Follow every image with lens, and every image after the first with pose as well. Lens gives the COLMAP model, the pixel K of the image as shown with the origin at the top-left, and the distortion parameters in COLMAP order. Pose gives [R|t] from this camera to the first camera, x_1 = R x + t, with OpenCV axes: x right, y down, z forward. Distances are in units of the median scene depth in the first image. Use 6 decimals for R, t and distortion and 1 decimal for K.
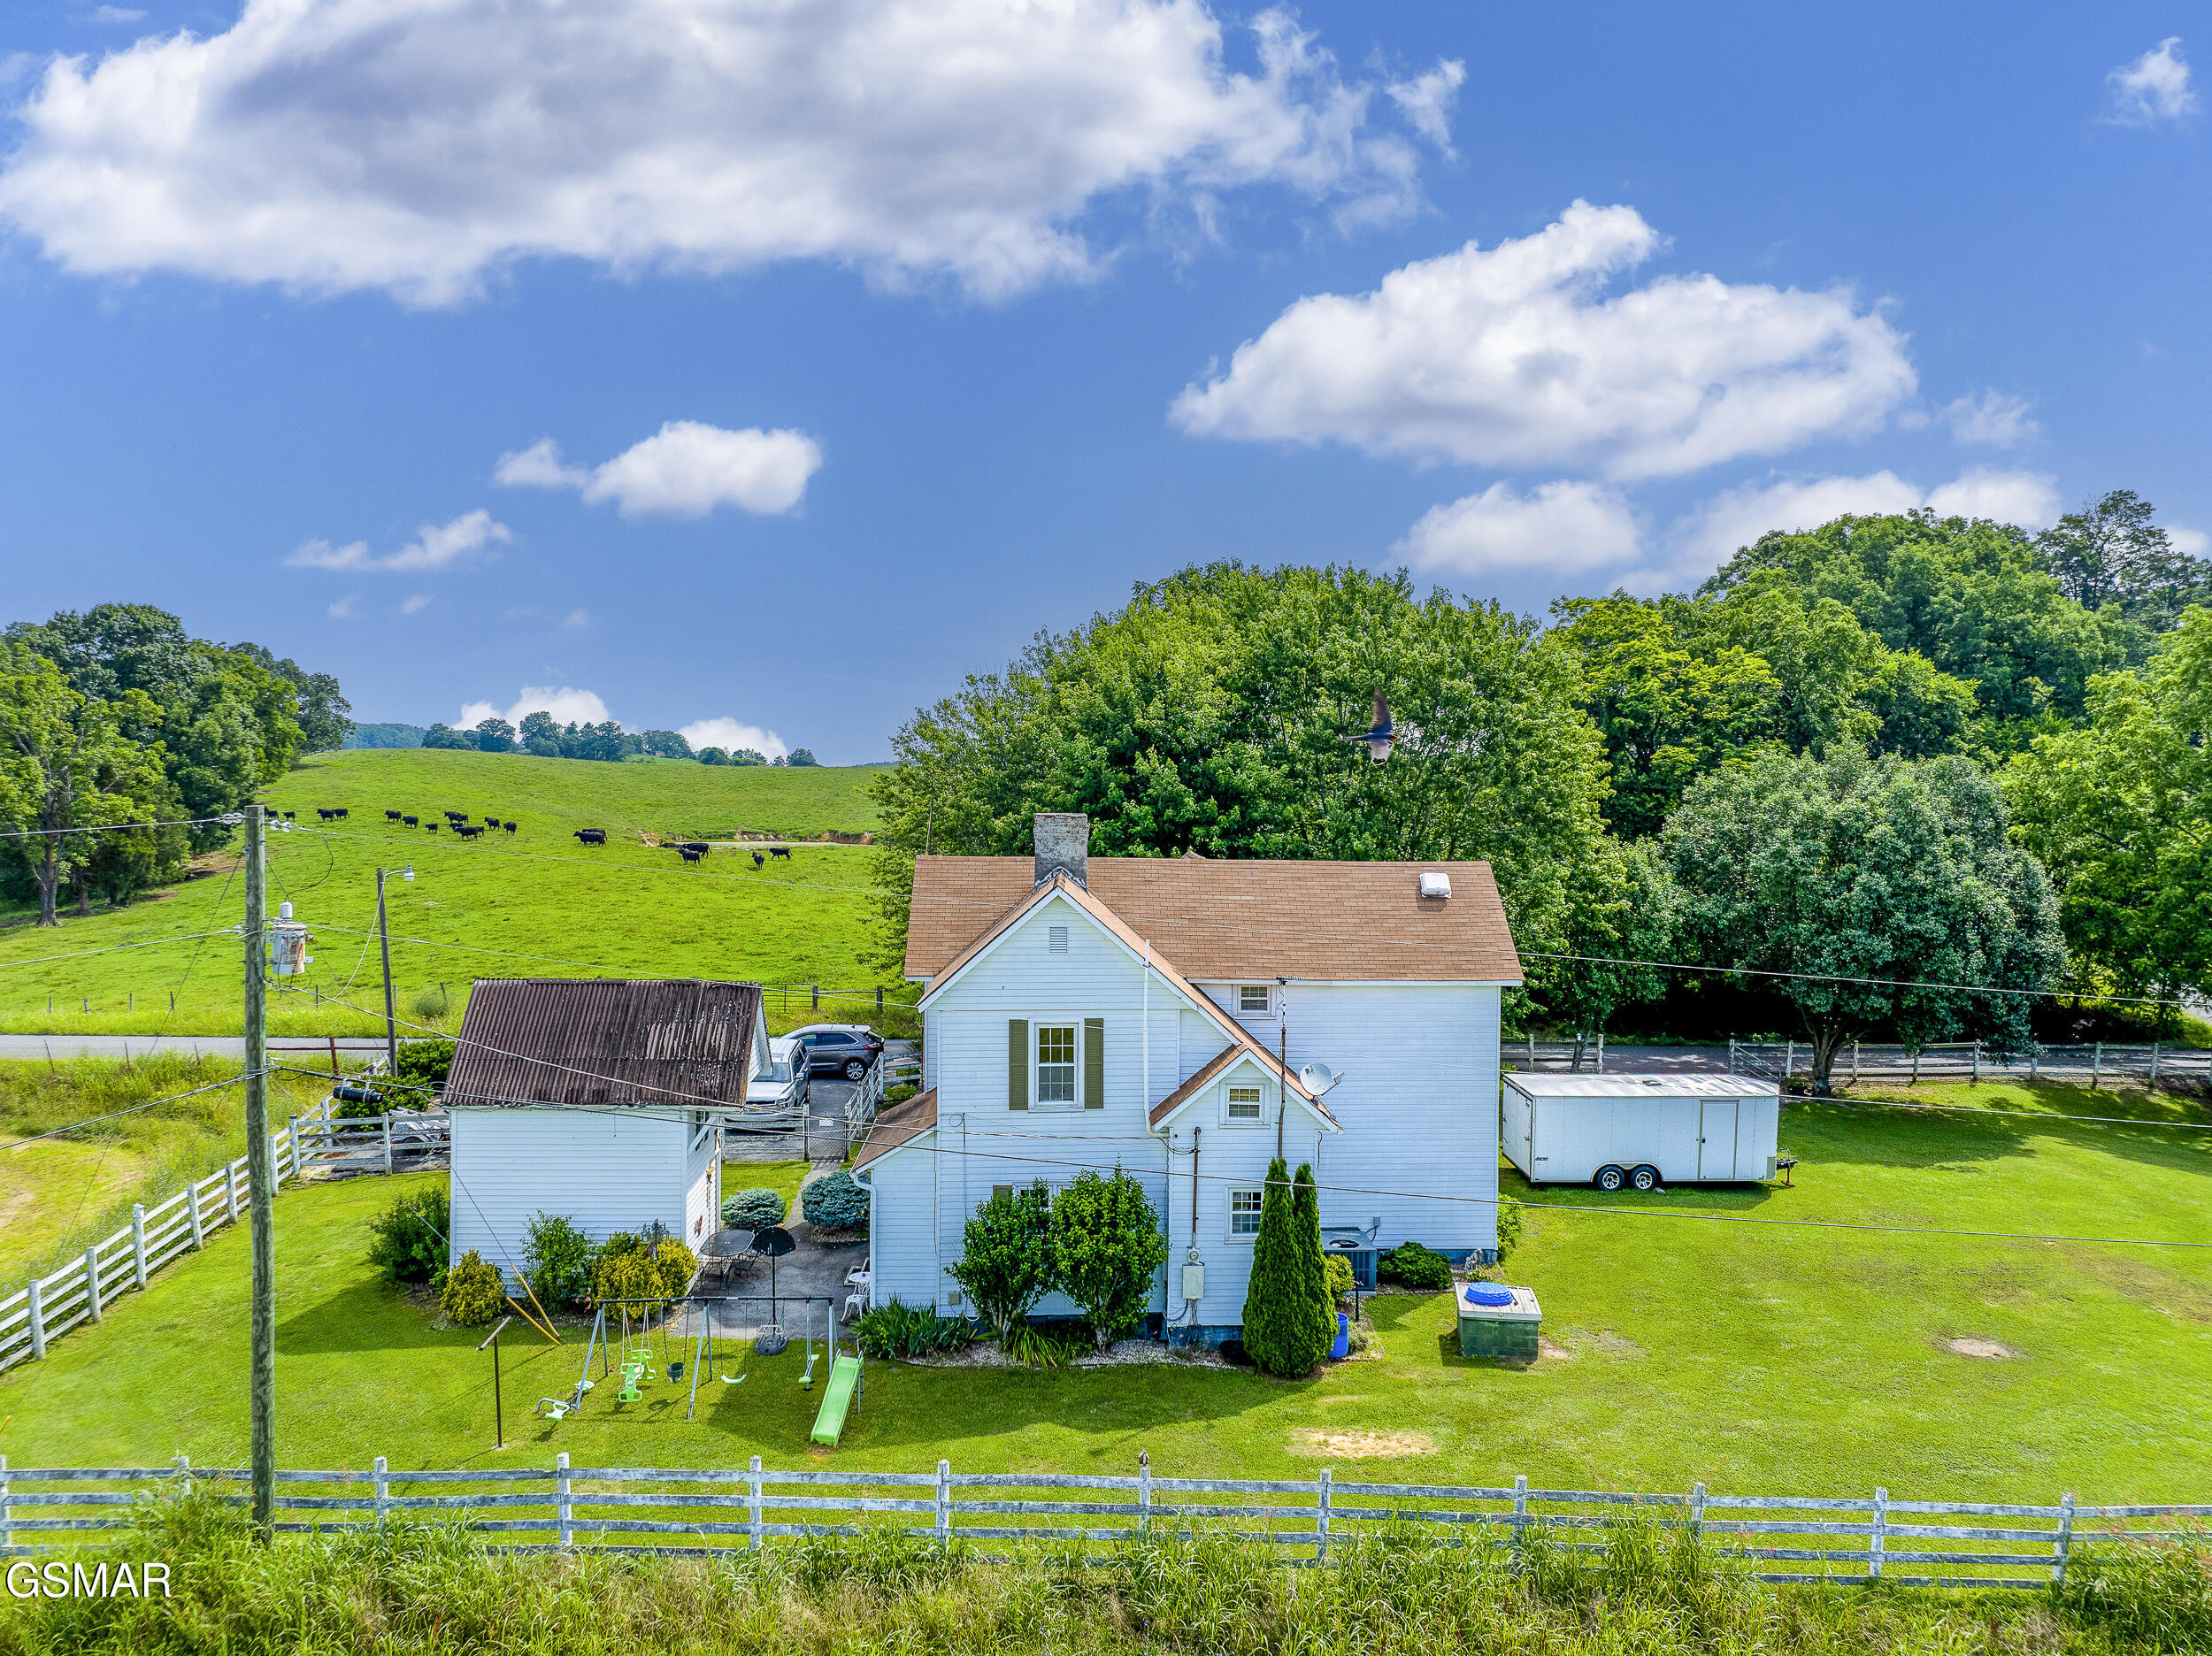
lens RADIAL K [[1574.9, 0, 1110.7], [0, 1574.9, 828.1], [0, 0, 1]] dist [-0.040114, 0.007006]
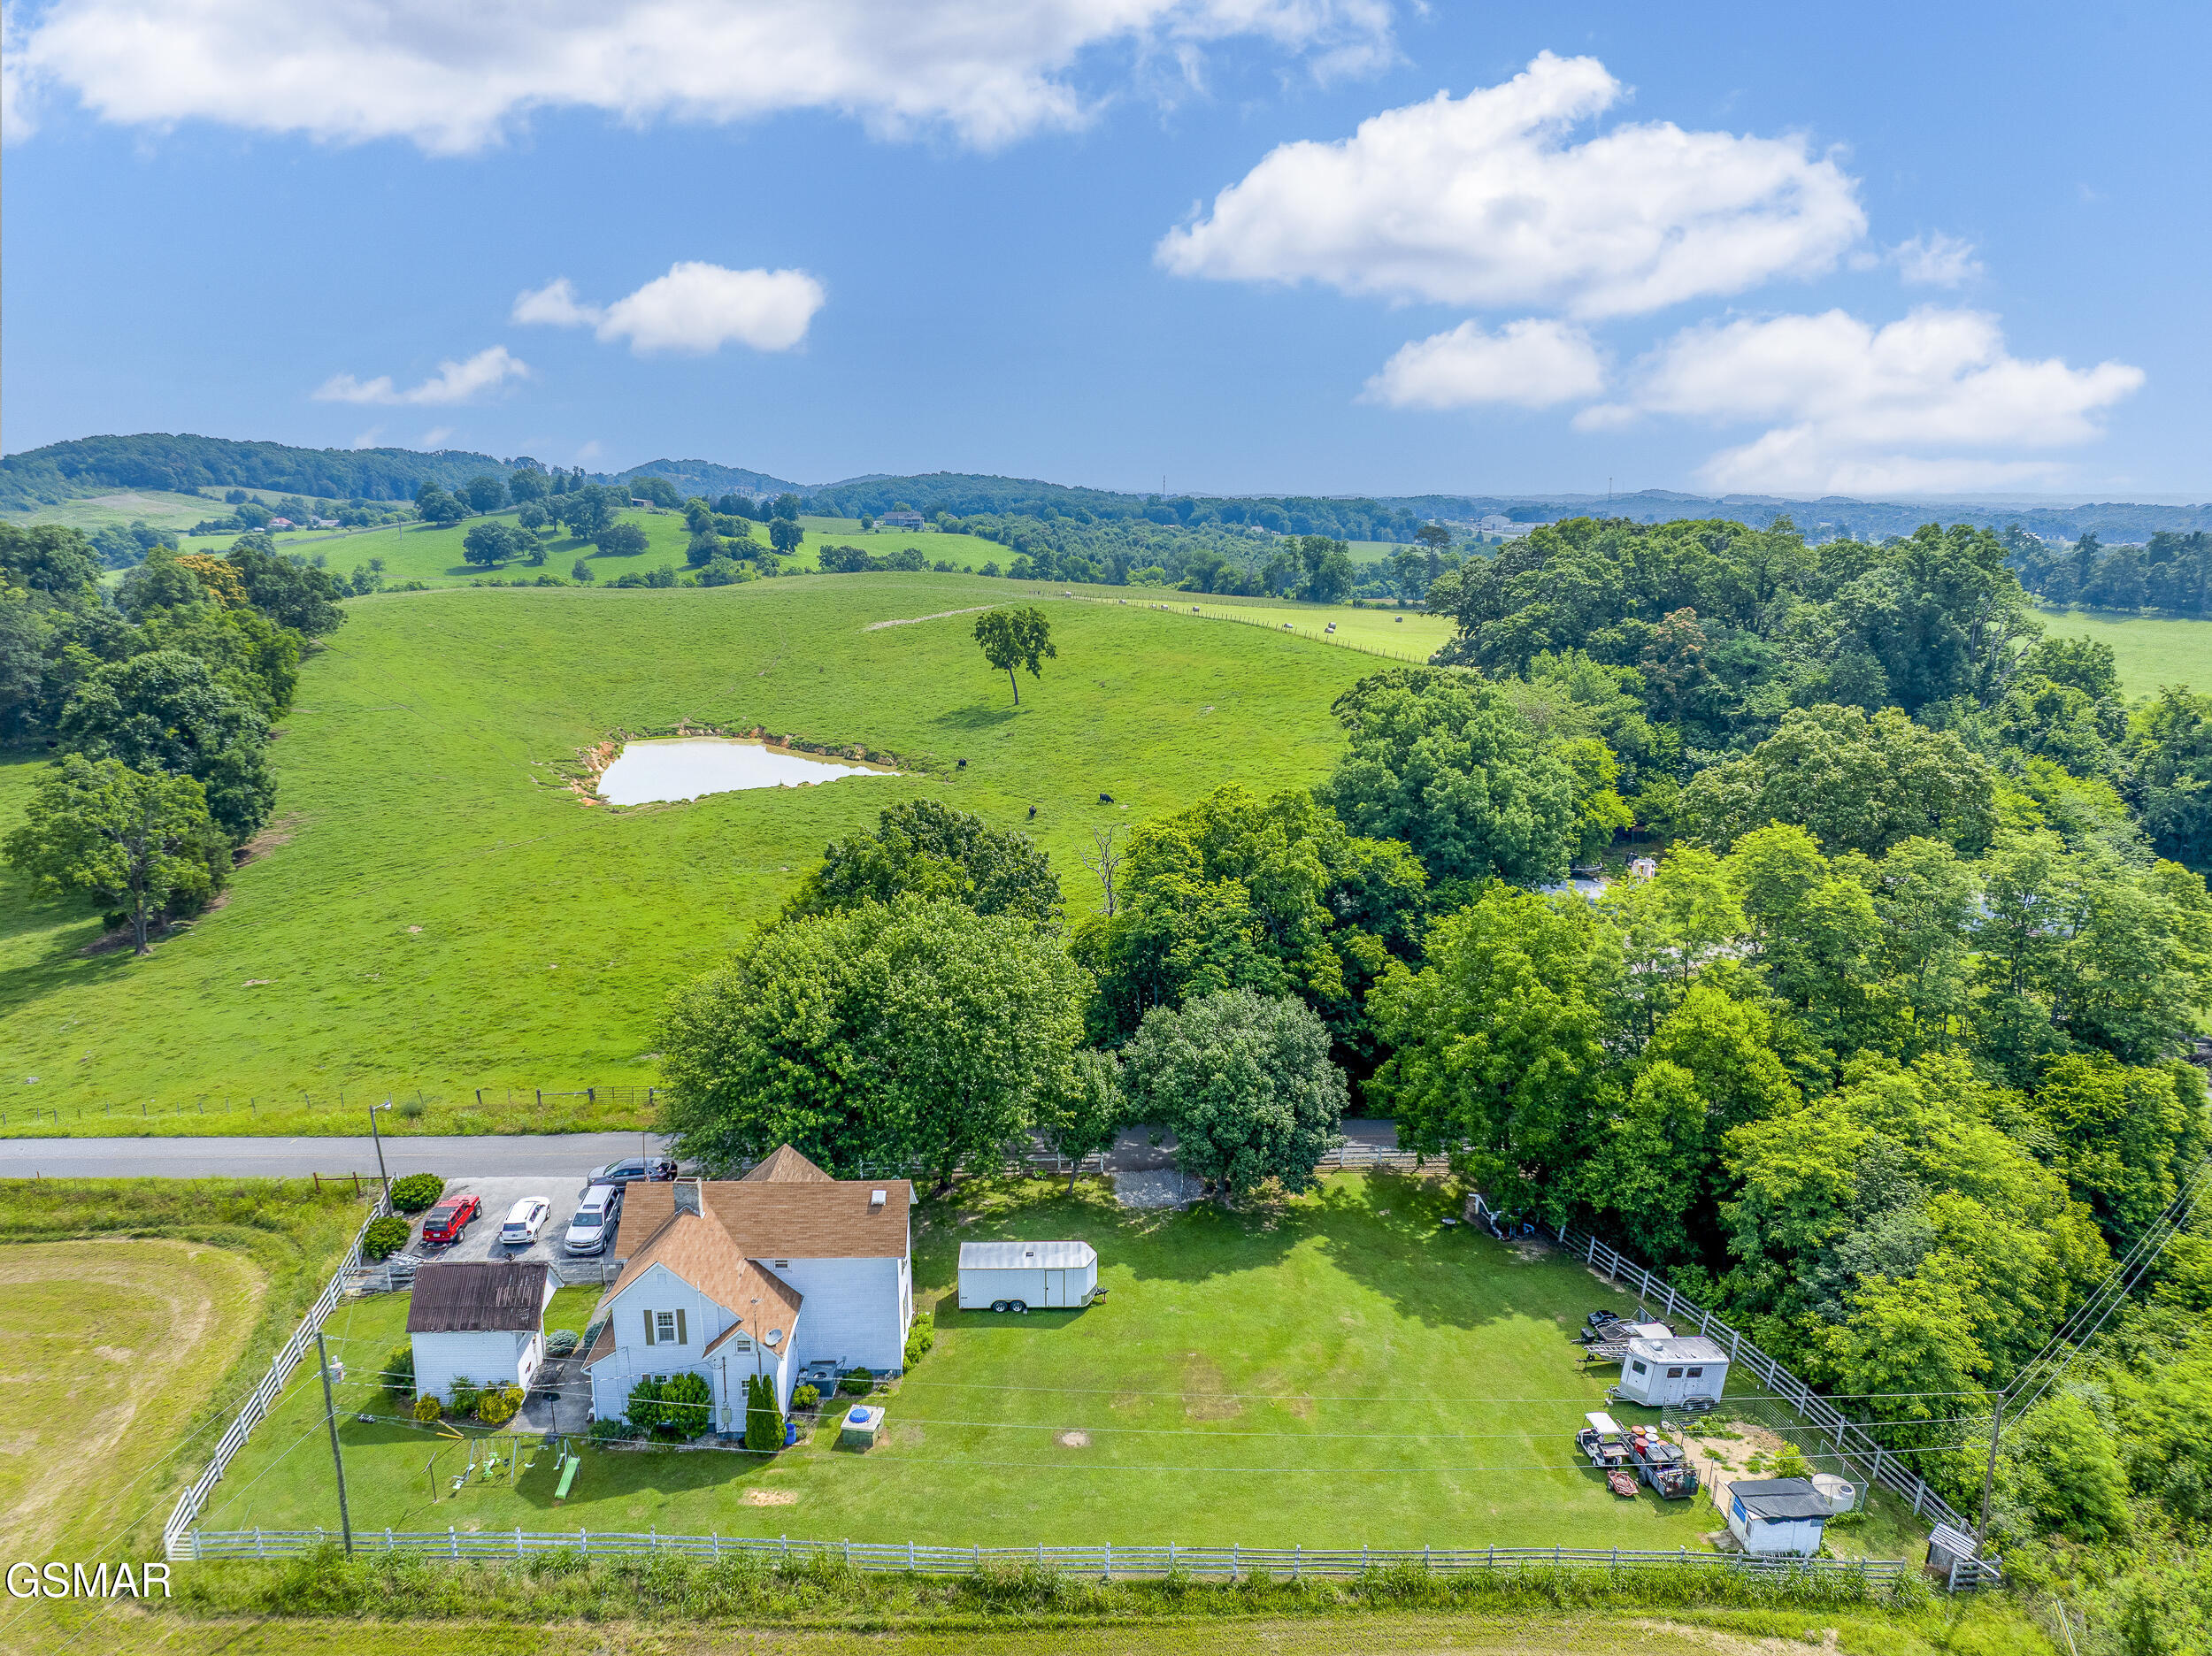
lens RADIAL K [[1574.9, 0, 1107.6], [0, 1574.9, 823.1], [0, 0, 1]] dist [-0.040114, 0.007006]
pose [[0.999952, -0.002706, -0.009391, 0.641929], [0.004459, 0.981384, 0.192002, -1.021239], [0.008697, -0.192035, 0.981350, -1.118233]]
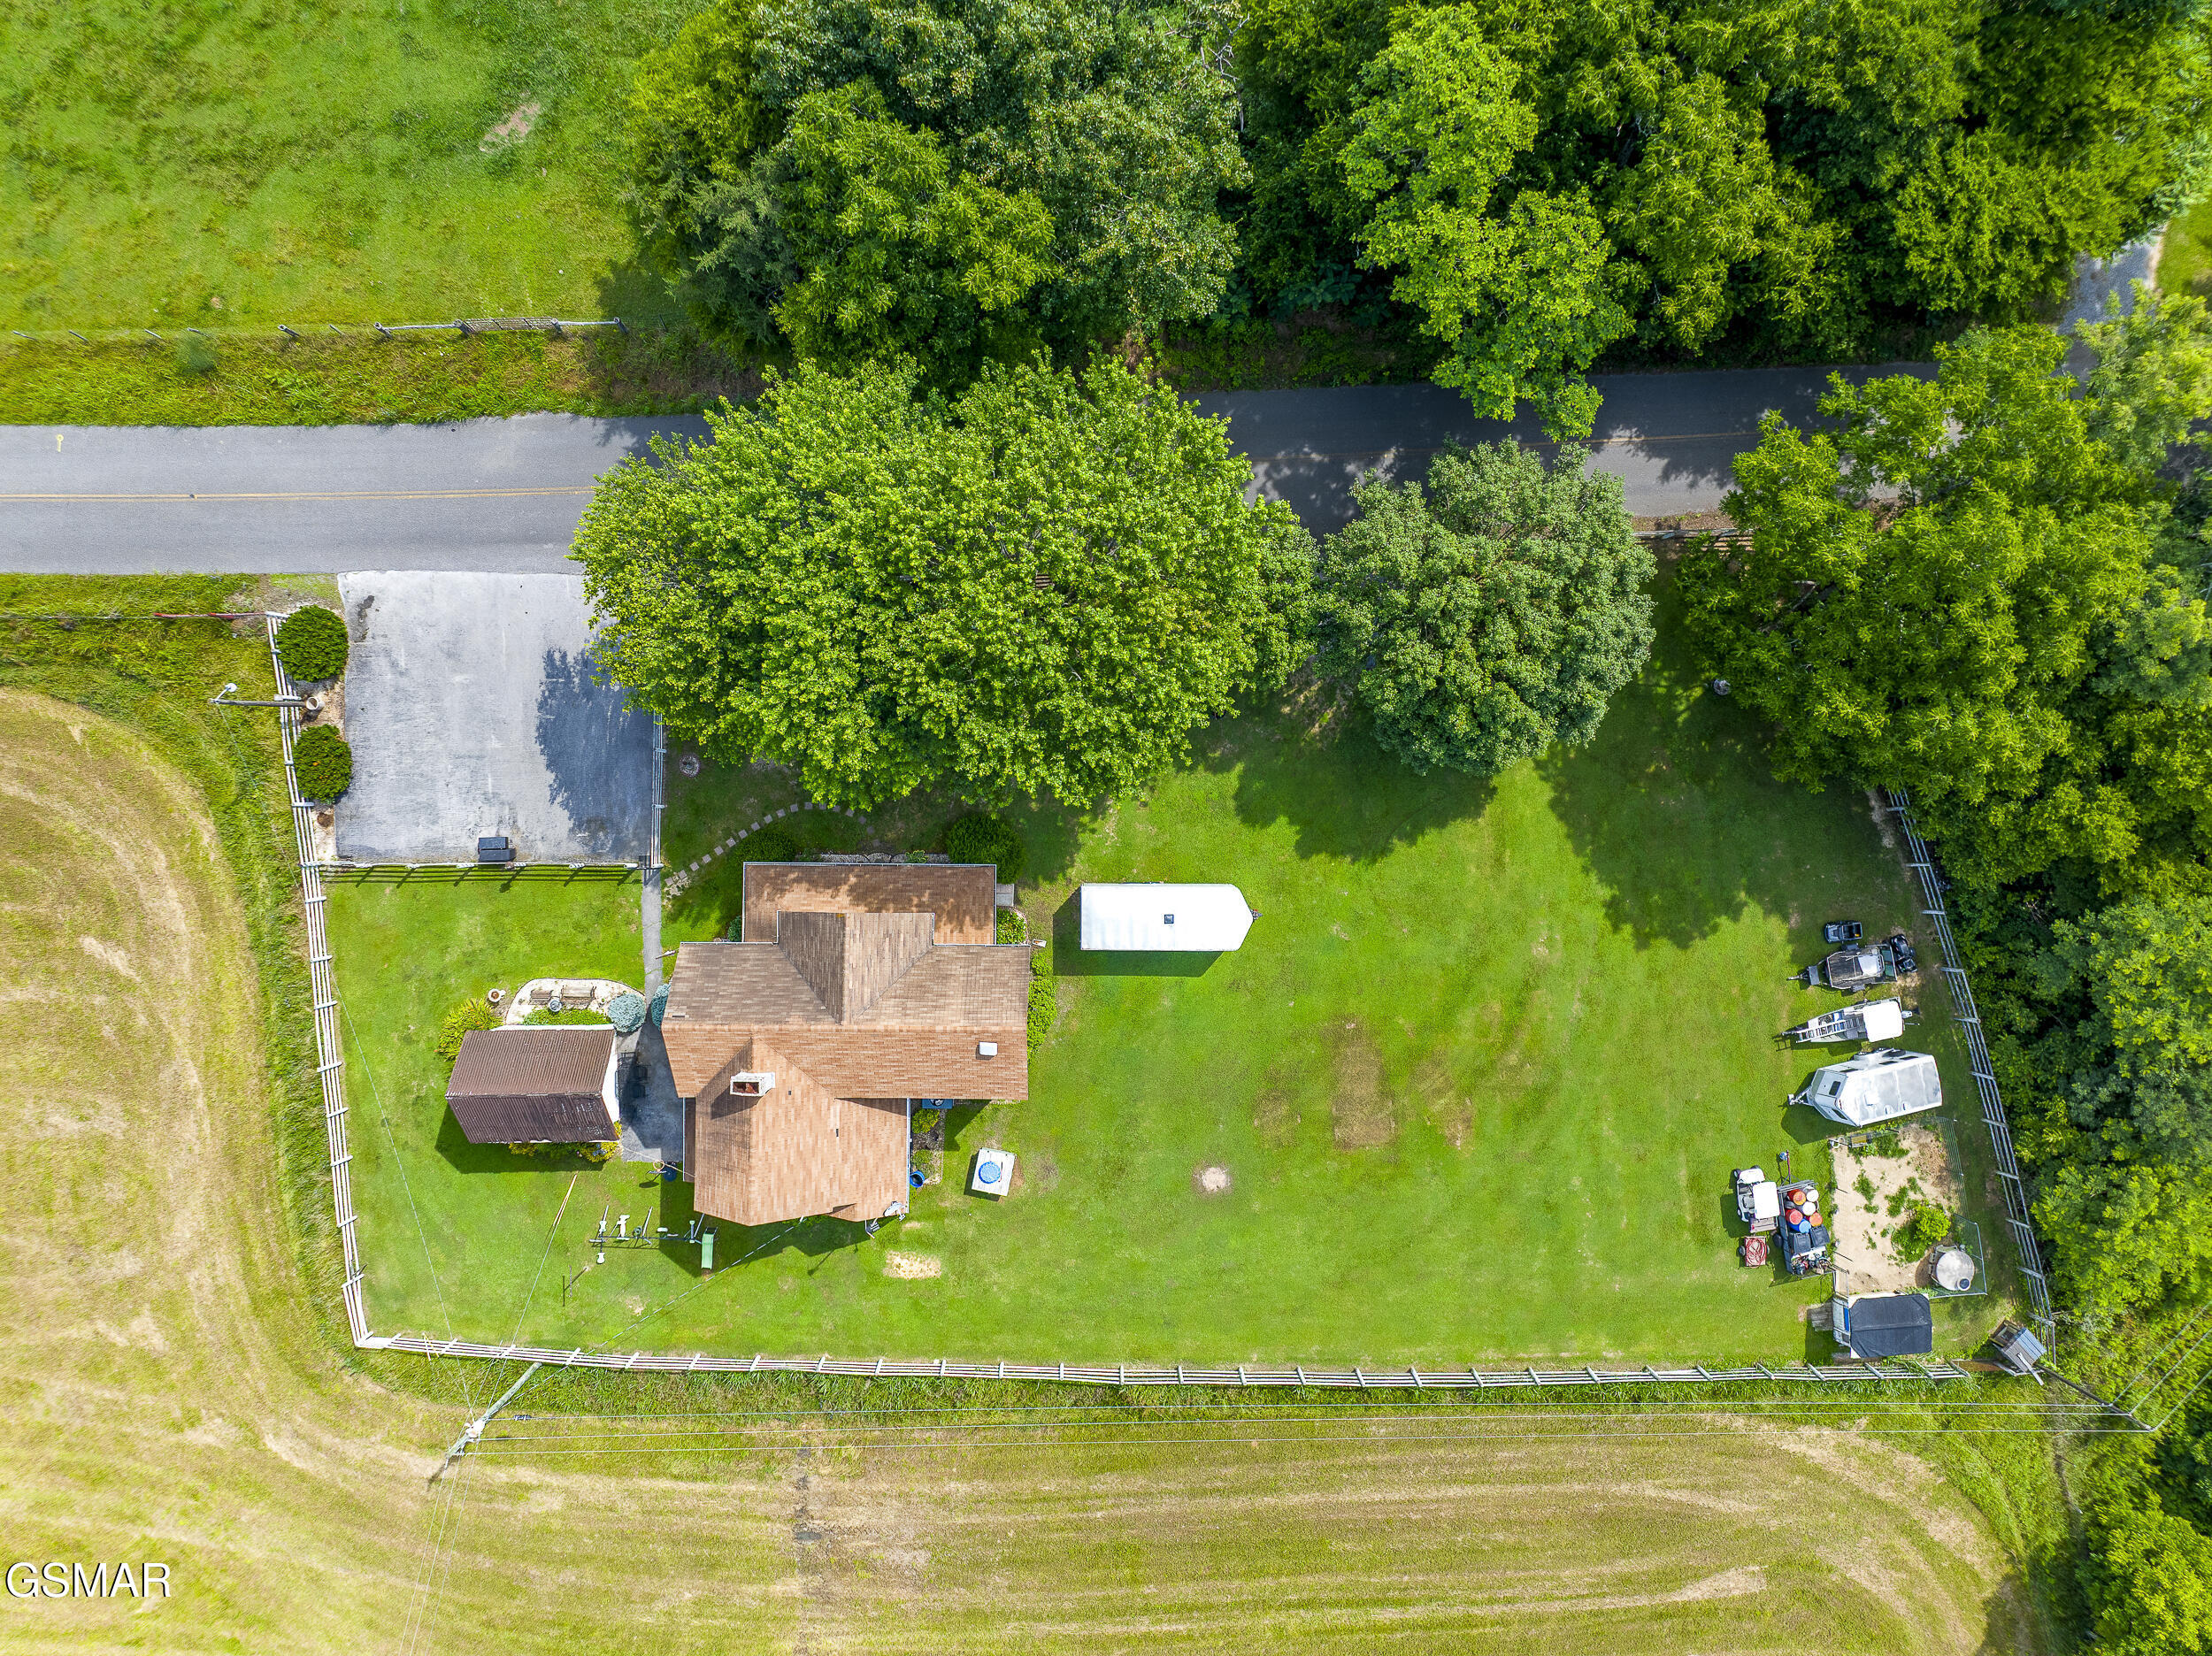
lens RADIAL K [[1574.9, 0, 1119.6], [0, 1574.9, 826.2], [0, 0, 1]] dist [-0.040114, 0.007006]
pose [[0.998984, 0.044194, 0.008875, 0.387439], [-0.009729, 0.019134, 0.999770, -1.932509], [0.044014, -0.998840, 0.019545, 1.469122]]
